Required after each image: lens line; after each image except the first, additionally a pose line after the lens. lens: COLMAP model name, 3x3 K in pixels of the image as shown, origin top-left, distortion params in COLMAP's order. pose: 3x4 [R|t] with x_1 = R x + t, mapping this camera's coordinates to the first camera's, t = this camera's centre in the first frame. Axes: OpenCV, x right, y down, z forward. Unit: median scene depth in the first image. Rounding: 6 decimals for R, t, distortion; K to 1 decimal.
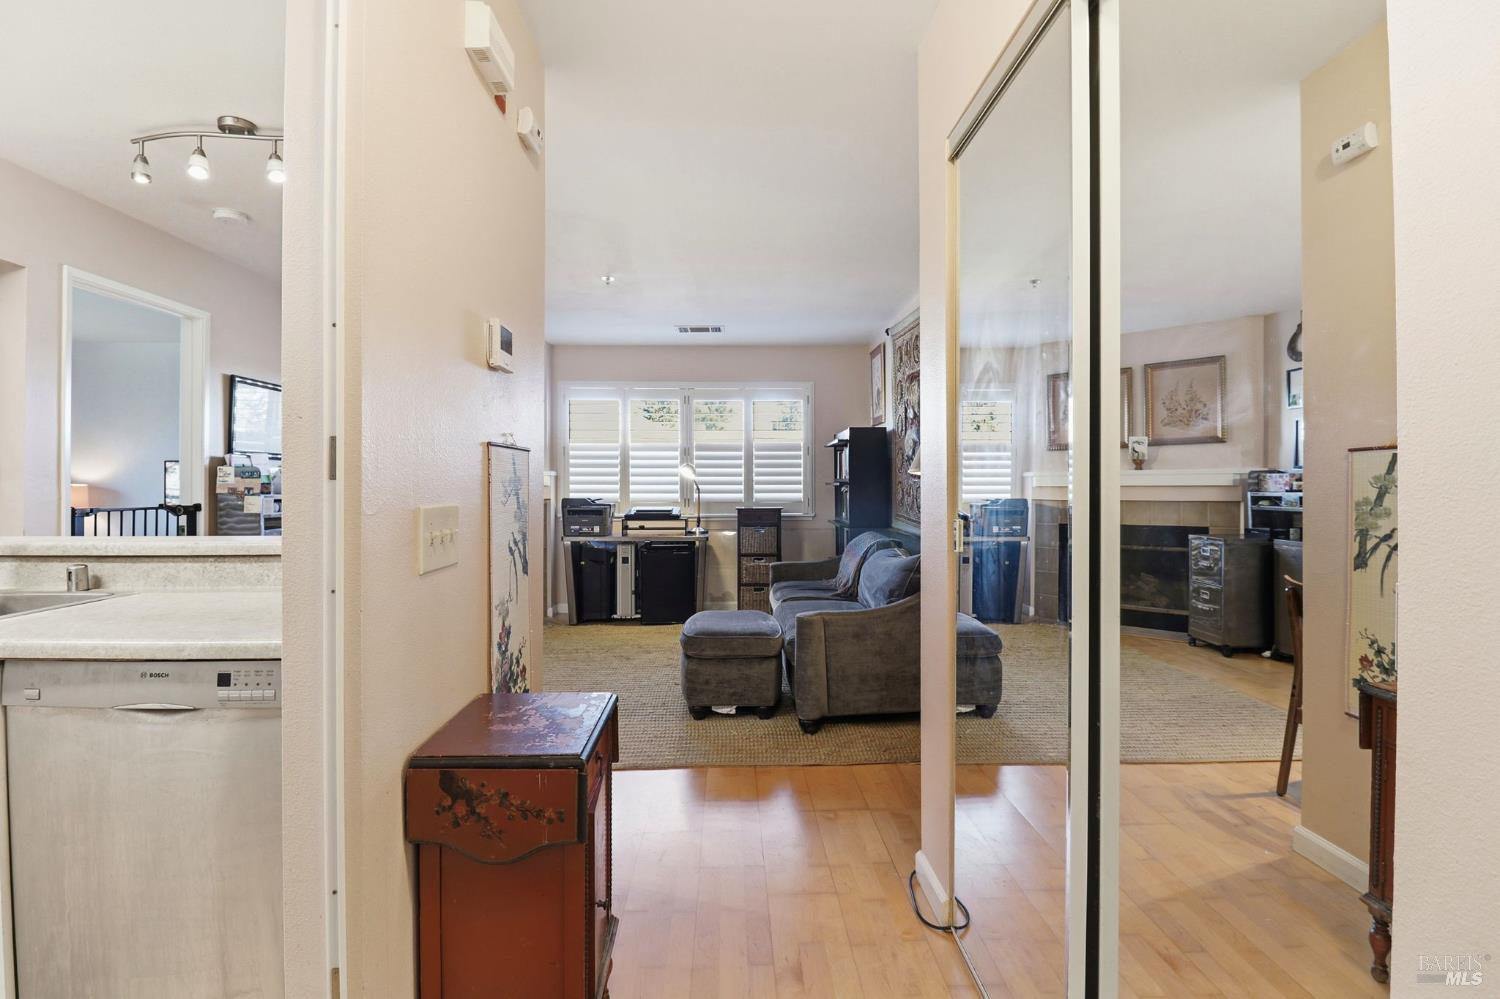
lens RADIAL K [[714.8, 0, 748.8], [0, 714.8, 483.5], [0, 0, 1]] dist [-0.003163, -0.001405]
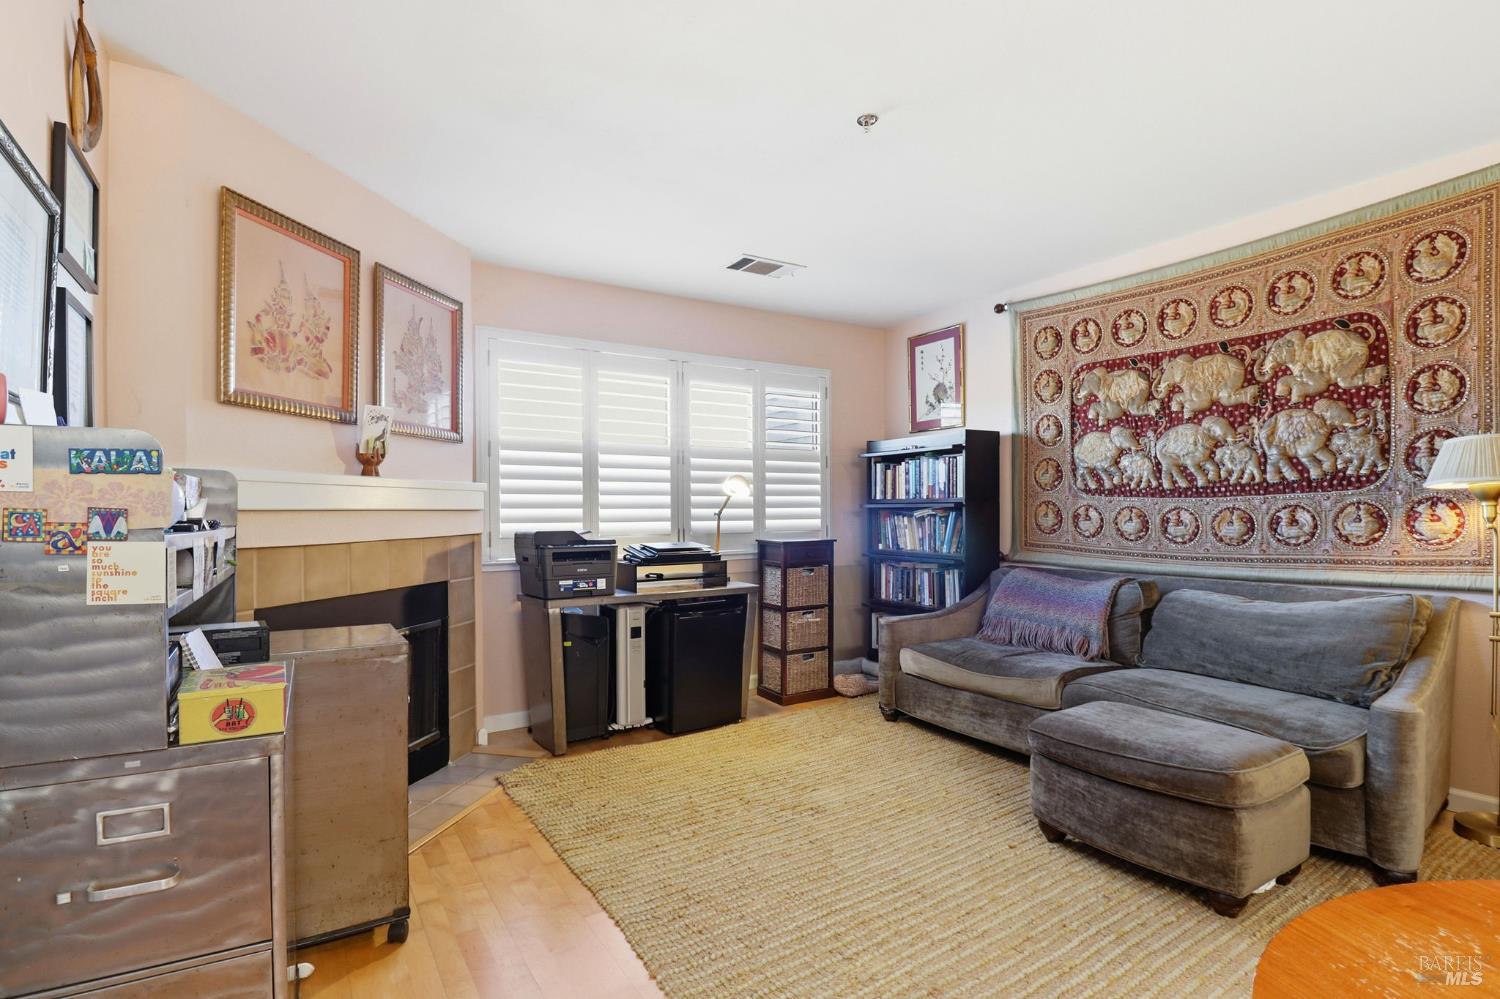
lens RADIAL K [[737.2, 0, 747.3], [0, 737.2, 515.8], [0, 0, 1]] dist [-0.000403, -0.000229]
pose [[0.854448, -0.007606, 0.519481, -0.424091], [0.004512, 0.999964, 0.007220, 0.004844], [-0.519517, -0.003825, 0.854452, 0.427611]]
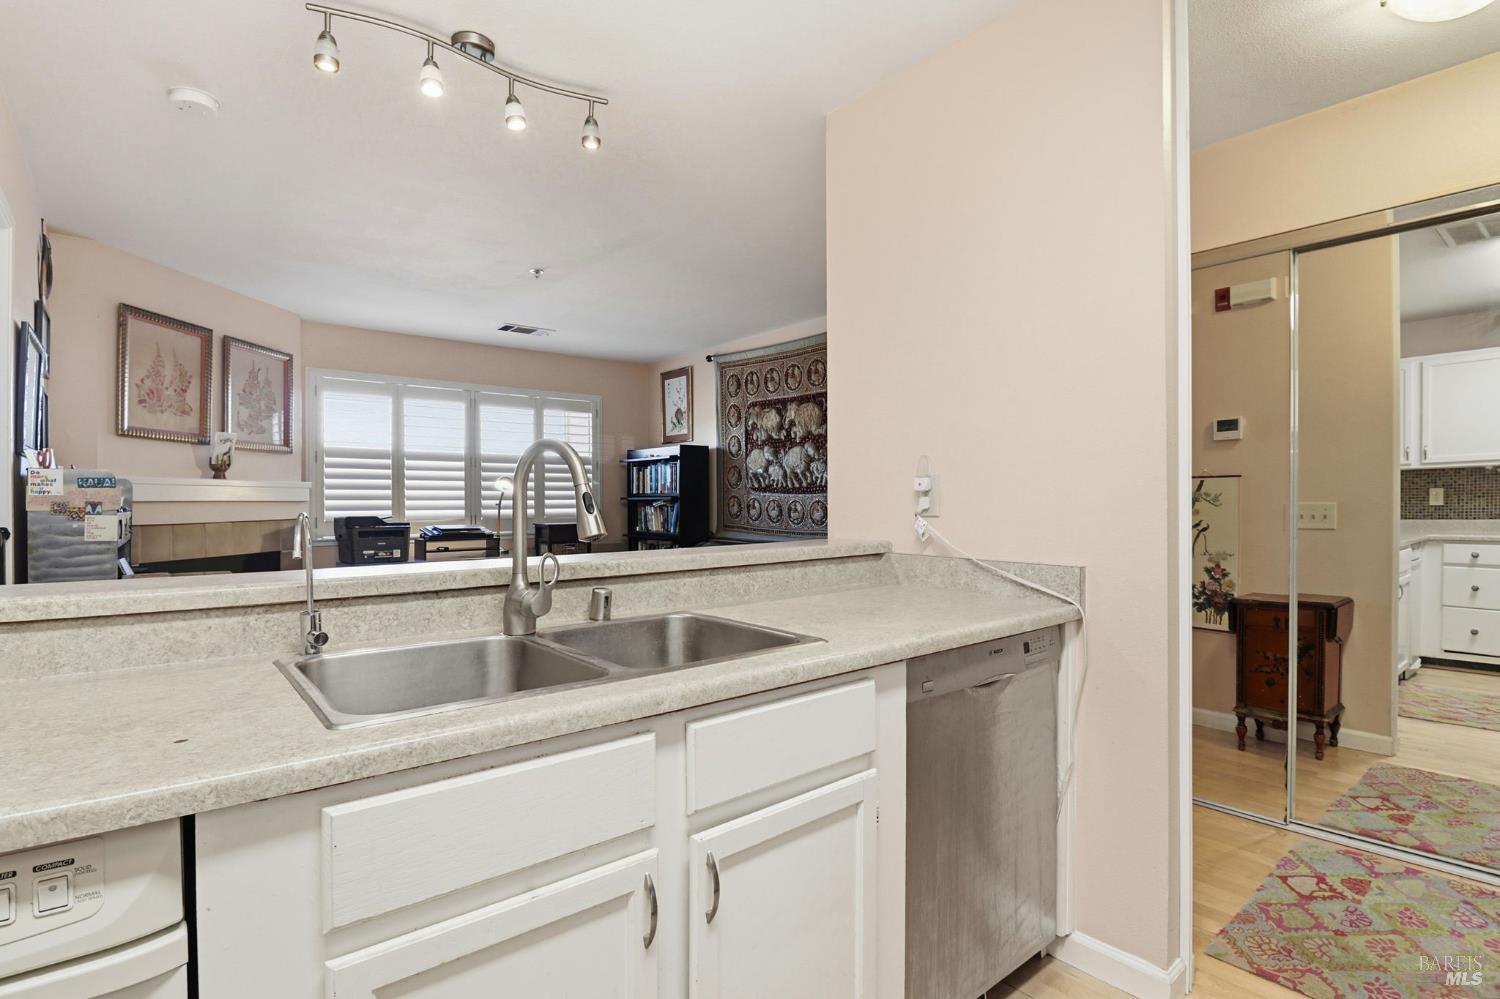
lens RADIAL K [[748.2, 0, 756.4], [0, 748.2, 503.4], [0, 0, 1]] dist [-0.005441, -0.001700]
pose [[0.776348, -0.004337, 0.630289, -0.436651], [0.002473, 0.999990, 0.003835, 0.003965], [-0.630299, -0.001419, 0.776351, 0.064841]]
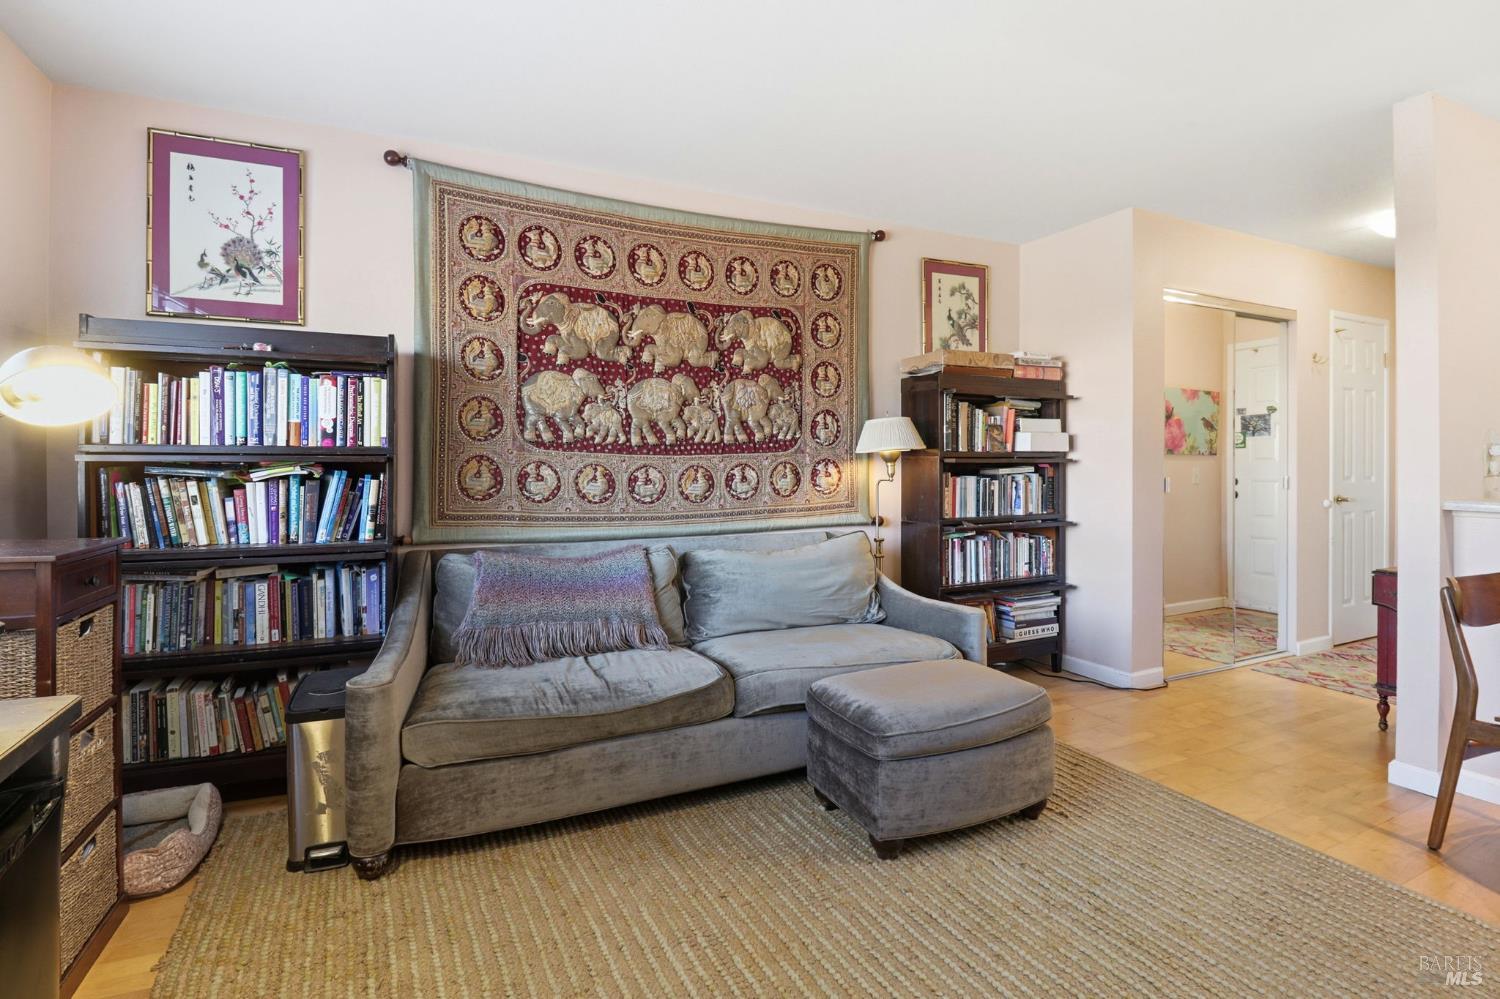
lens RADIAL K [[700.0, 0, 747.3], [0, 700.0, 471.5], [0, 0, 1]] dist [-0.003822, -0.001147]
pose [[-0.405652, -0.006308, 0.914006, -0.334088], [0.000227, 0.999975, 0.007002, 0.005048], [-0.914028, 0.003048, -0.405640, 0.906675]]
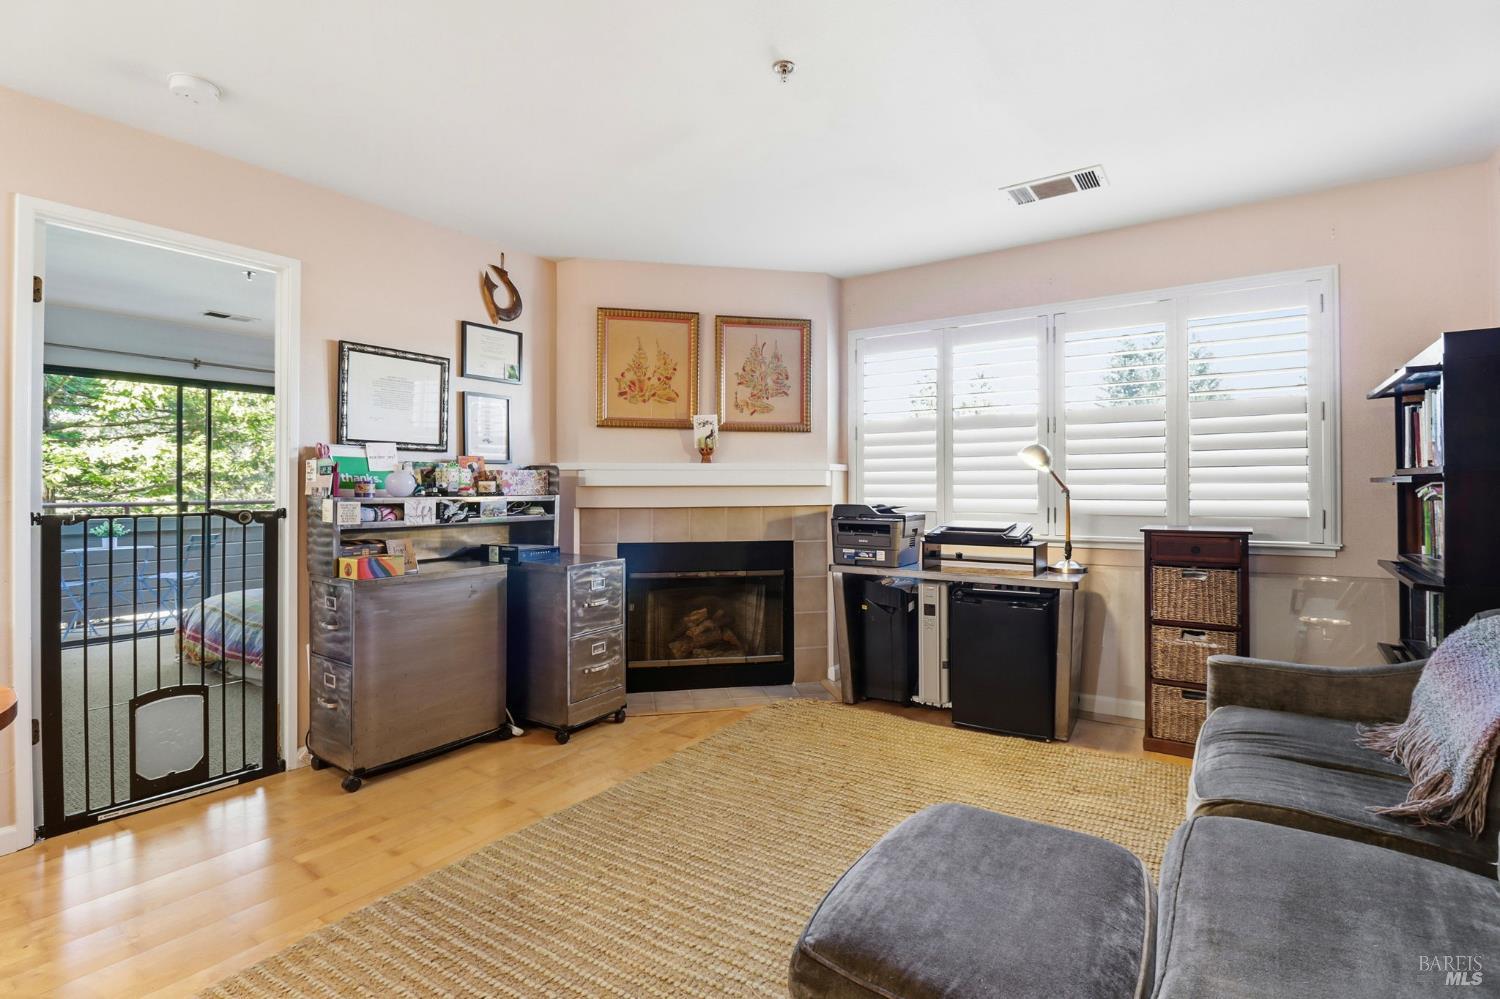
lens RADIAL K [[714.8, 0, 748.8], [0, 714.8, 483.5], [0, 0, 1]] dist [-0.003163, -0.001405]
pose [[0.811120, -0.003301, -0.584870, 0.055782], [0.002162, 0.999994, -0.002645, 0.002933], [0.584875, 0.000881, 0.811123, 0.434322]]
